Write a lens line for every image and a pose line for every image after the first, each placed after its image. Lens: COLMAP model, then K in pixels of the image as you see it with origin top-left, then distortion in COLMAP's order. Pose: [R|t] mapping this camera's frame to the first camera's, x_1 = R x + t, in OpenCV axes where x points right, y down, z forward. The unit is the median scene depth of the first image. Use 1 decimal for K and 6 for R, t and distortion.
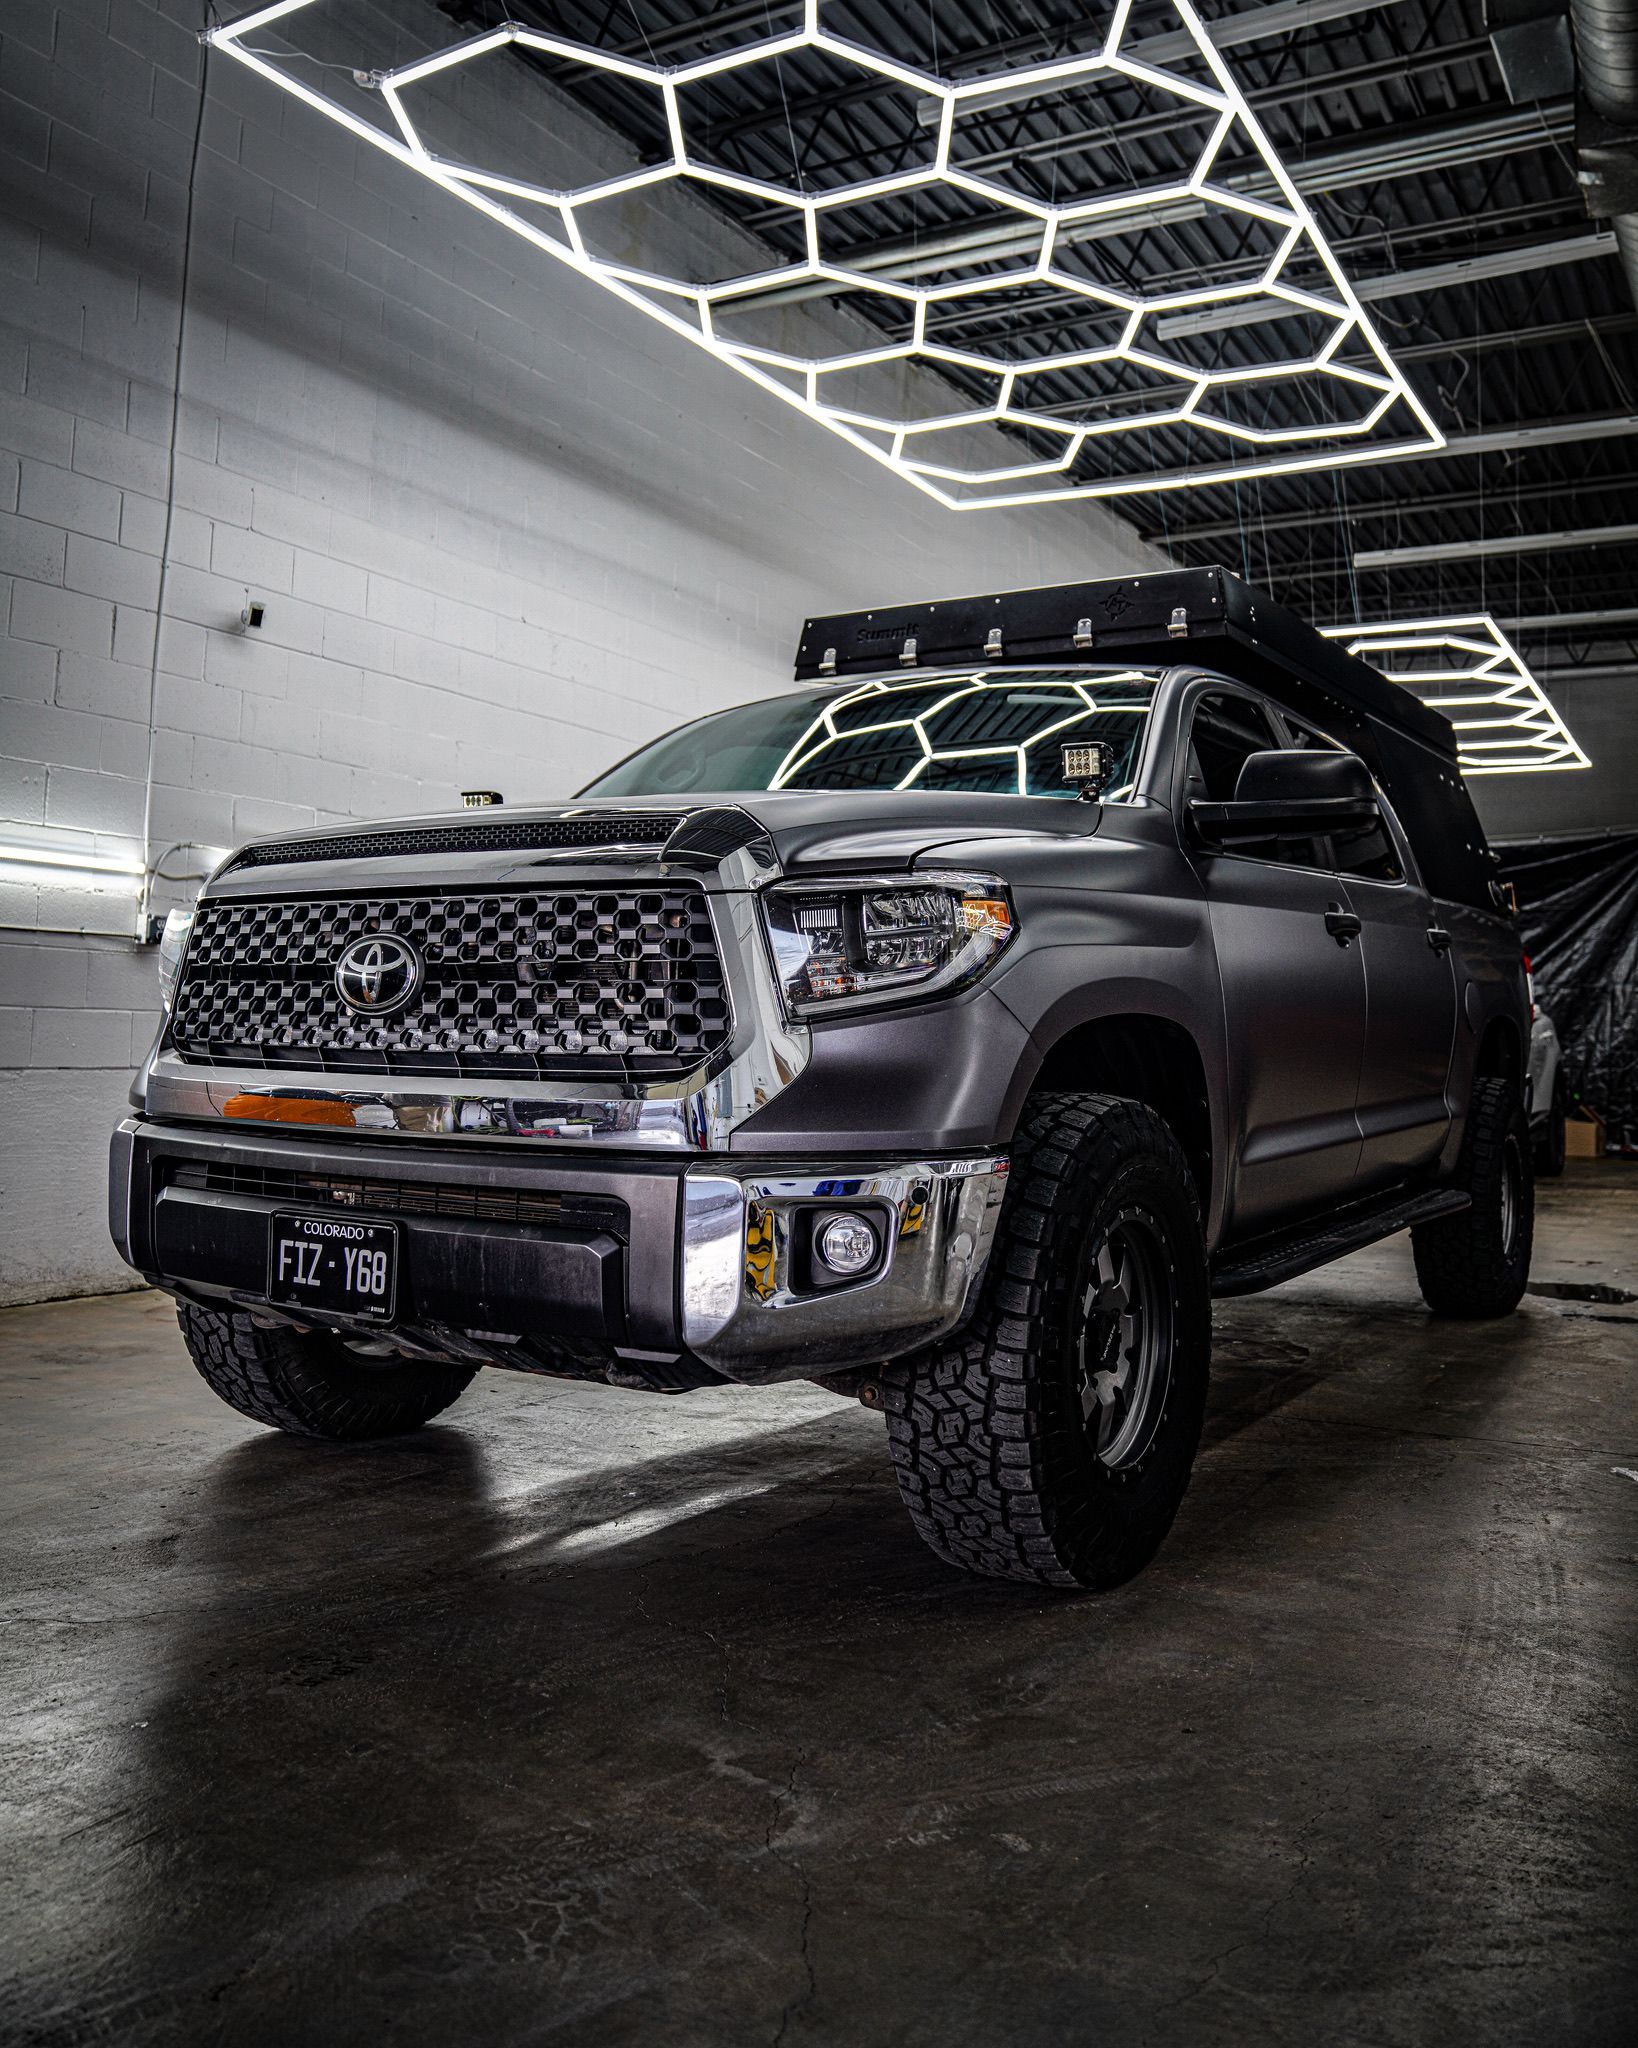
lens RADIAL K [[1717.9, 0, 817.0], [0, 1717.9, 915.1], [0, 0, 1]] dist [-0.114021, 0.096379]
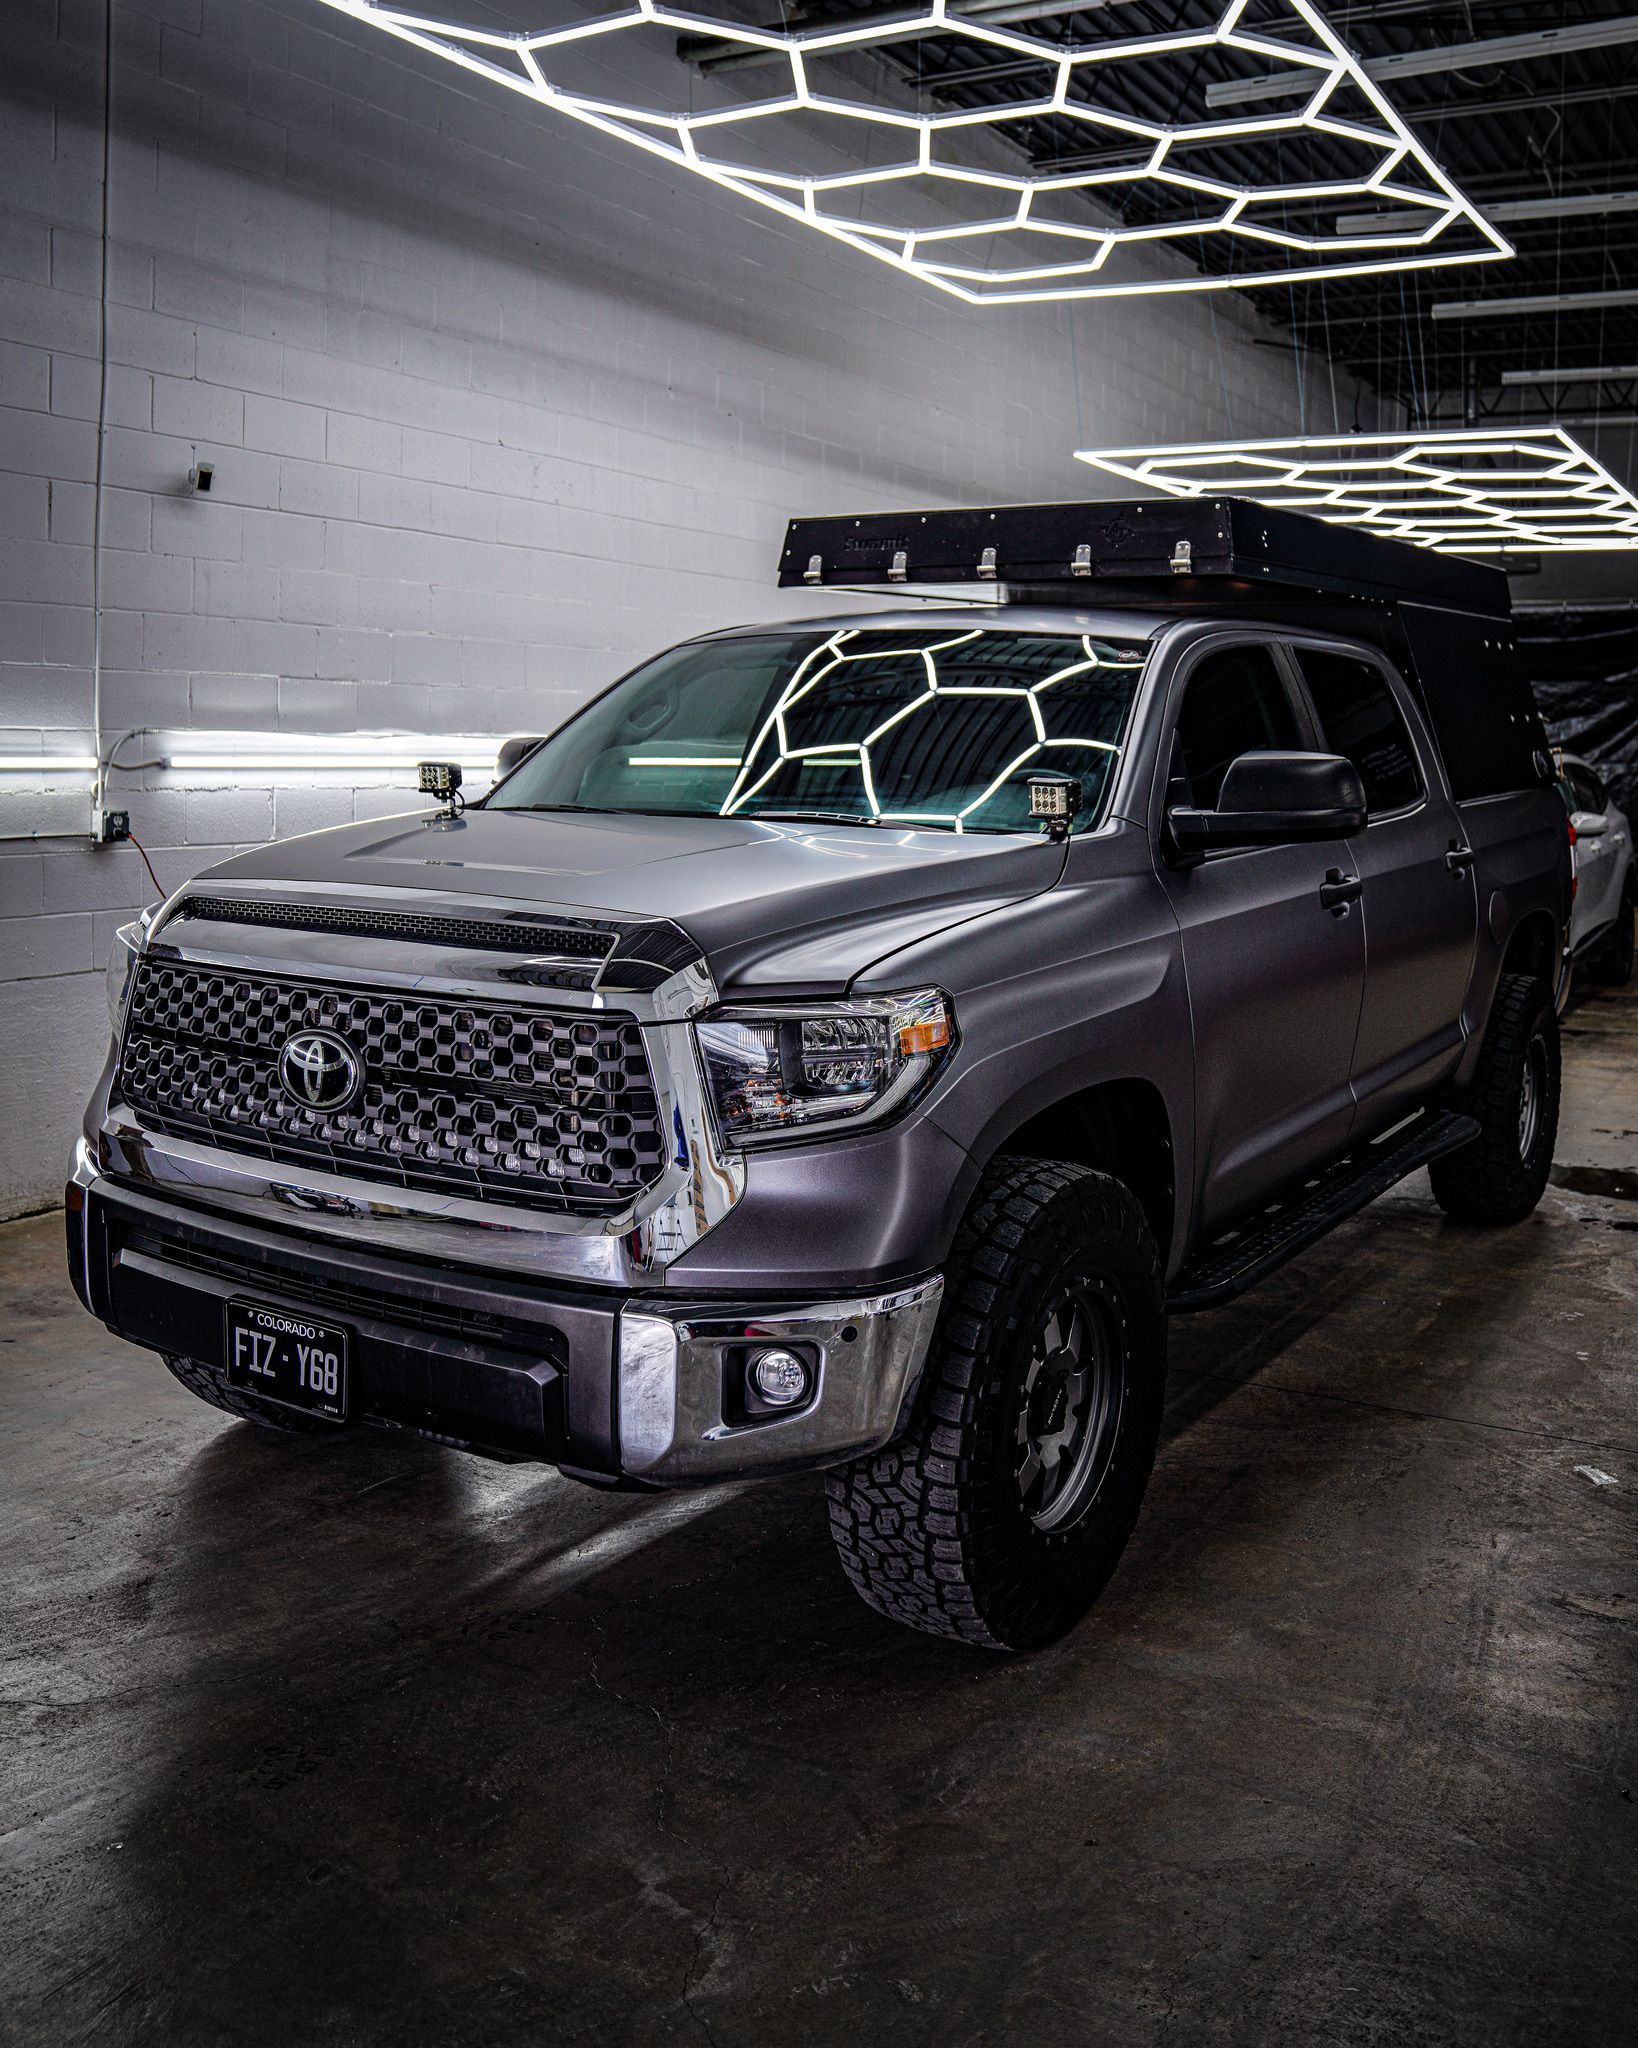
lens RADIAL K [[1873.9, 0, 855.8], [0, 1873.9, 886.9], [0, 0, 1]] dist [-0.118669, 0.103548]
pose [[1.000000, 0.000905, -0.000085, 0.055373], [-0.000884, 0.989954, 0.141387, -0.224732], [0.000212, -0.141387, 0.989954, -0.056859]]
